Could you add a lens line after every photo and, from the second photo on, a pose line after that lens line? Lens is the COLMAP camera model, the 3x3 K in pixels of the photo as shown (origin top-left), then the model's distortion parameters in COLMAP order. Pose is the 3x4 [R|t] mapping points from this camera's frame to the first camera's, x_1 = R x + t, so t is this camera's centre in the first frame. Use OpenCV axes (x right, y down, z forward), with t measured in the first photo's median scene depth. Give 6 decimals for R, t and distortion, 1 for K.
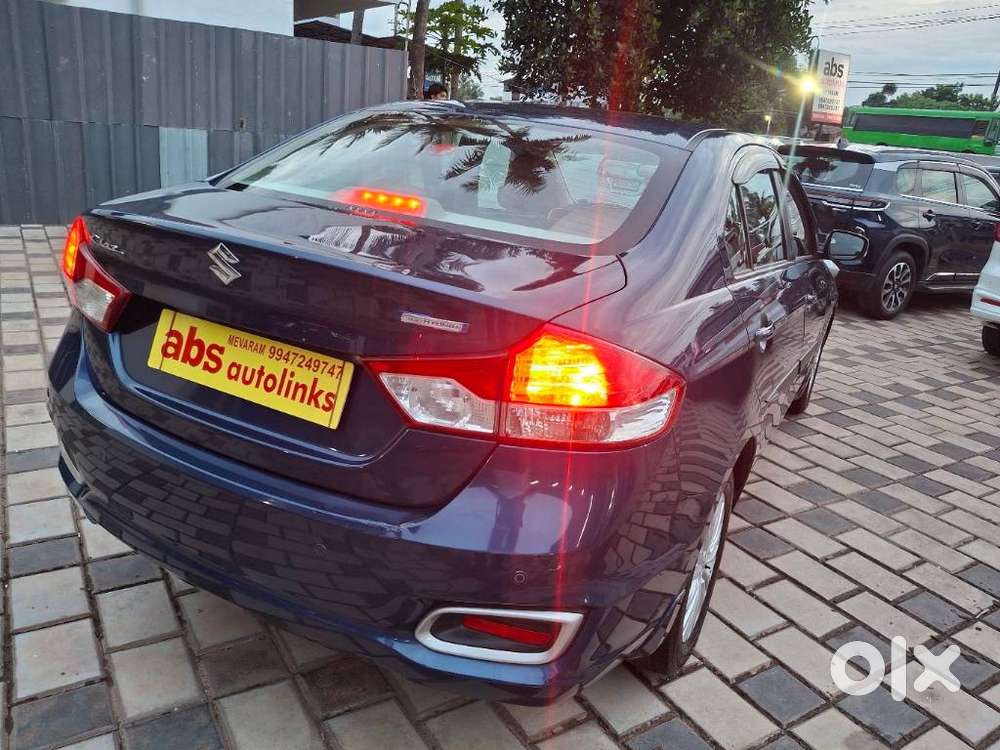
lens RADIAL K [[757.8, 0, 493.6], [0, 757.8, 375.5], [0, 0, 1]] dist [0.023305, -0.054085]
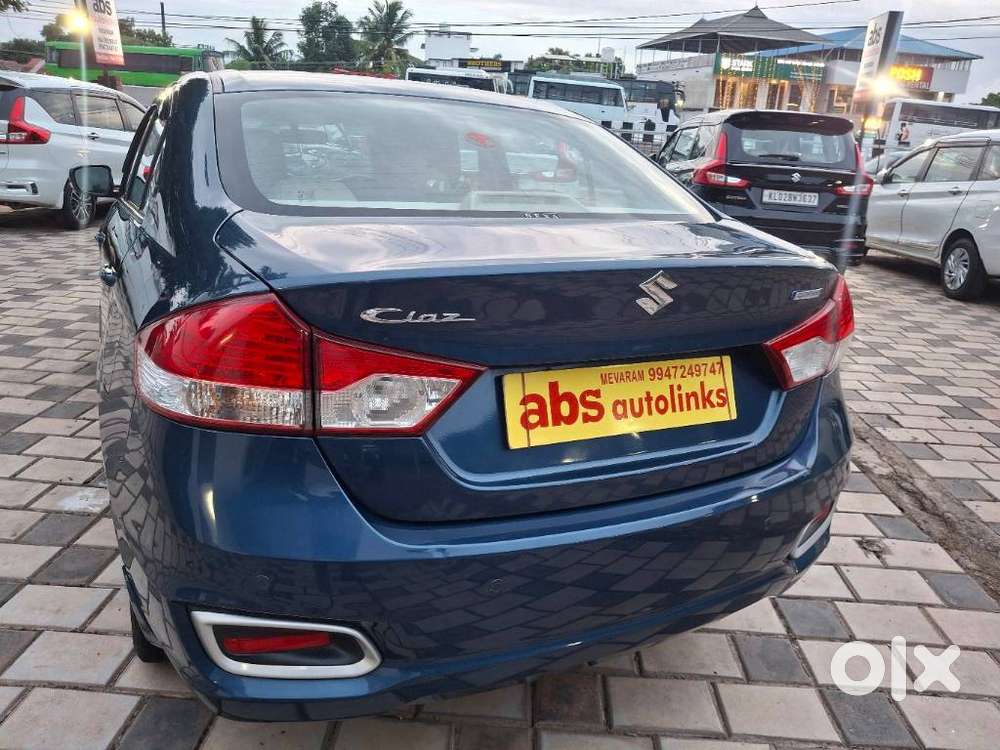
lens RADIAL K [[757.8, 0, 493.6], [0, 757.8, 375.5], [0, 0, 1]] dist [0.023305, -0.054085]
pose [[0.567286, -0.307195, 0.764080, -0.633550], [0.246547, 0.948618, 0.198341, -0.149633], [-0.785749, 0.075865, 0.613876, 0.316207]]
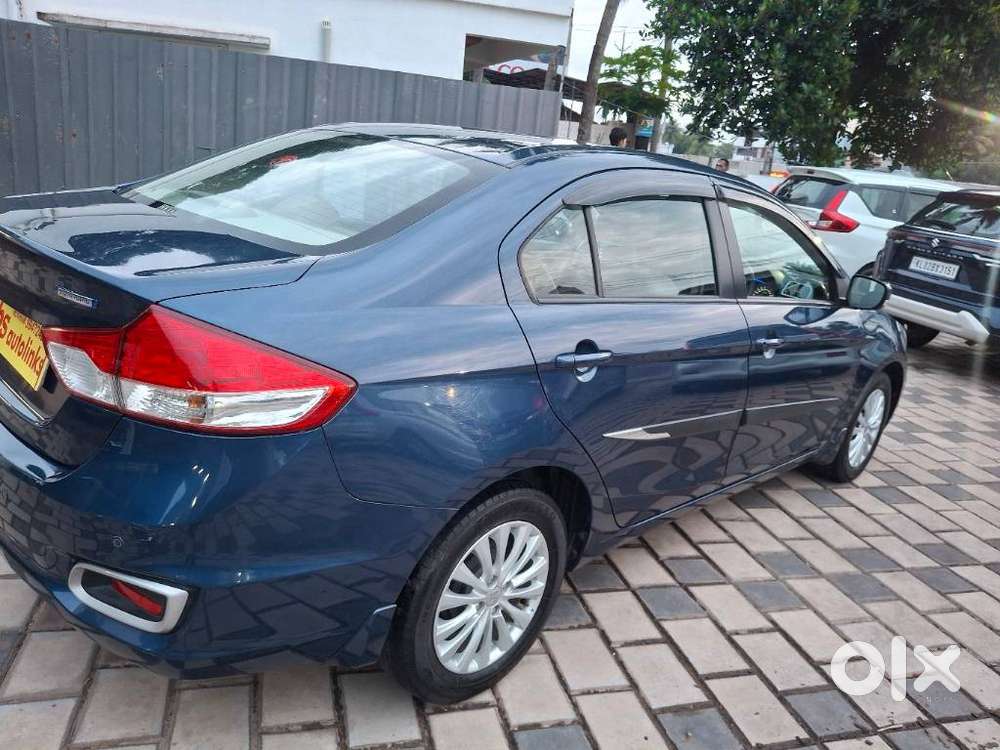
lens RADIAL K [[757.8, 0, 493.6], [0, 757.8, 375.5], [0, 0, 1]] dist [0.023305, -0.054085]
pose [[0.955771, 0.095566, -0.278152, 0.394778], [-0.110416, 0.993152, -0.038183, 0.008150], [0.272599, 0.067207, 0.959778, 0.052461]]
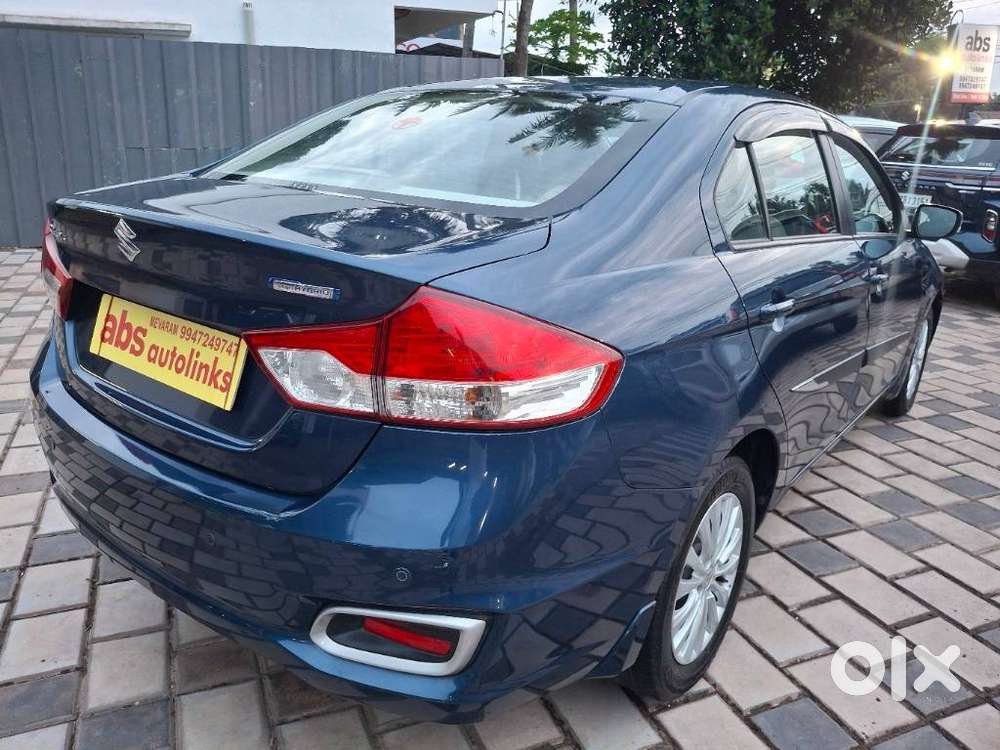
lens RADIAL K [[764.4, 0, 493.4], [0, 764.4, 372.2], [0, 0, 1]] dist [-0.015134, -0.005158]
pose [[0.984586, -0.012017, -0.174490, 0.144616], [0.008134, 0.999703, -0.022953, 0.024983], [0.174714, 0.021179, 0.984391, 0.068623]]
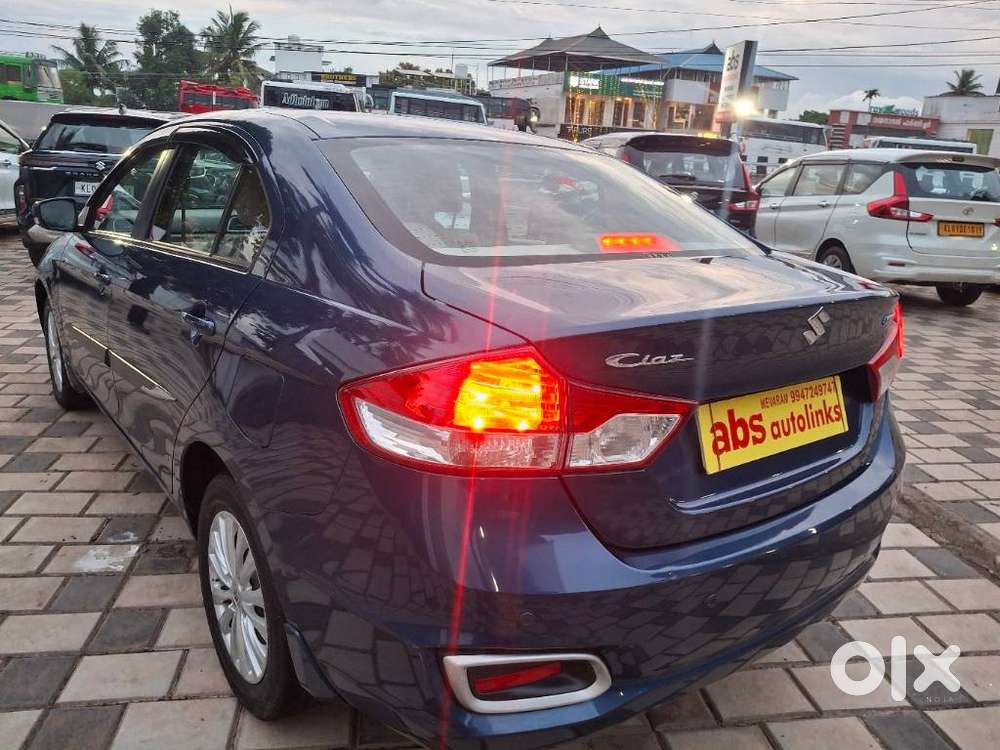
lens RADIAL K [[757.8, 0, 493.6], [0, 757.8, 375.5], [0, 0, 1]] dist [0.023305, -0.054085]
pose [[0.400290, -0.321964, 0.857967, -0.763587], [0.260382, 0.937619, 0.230372, -0.231508], [-0.878618, 0.131183, 0.459153, 0.486354]]
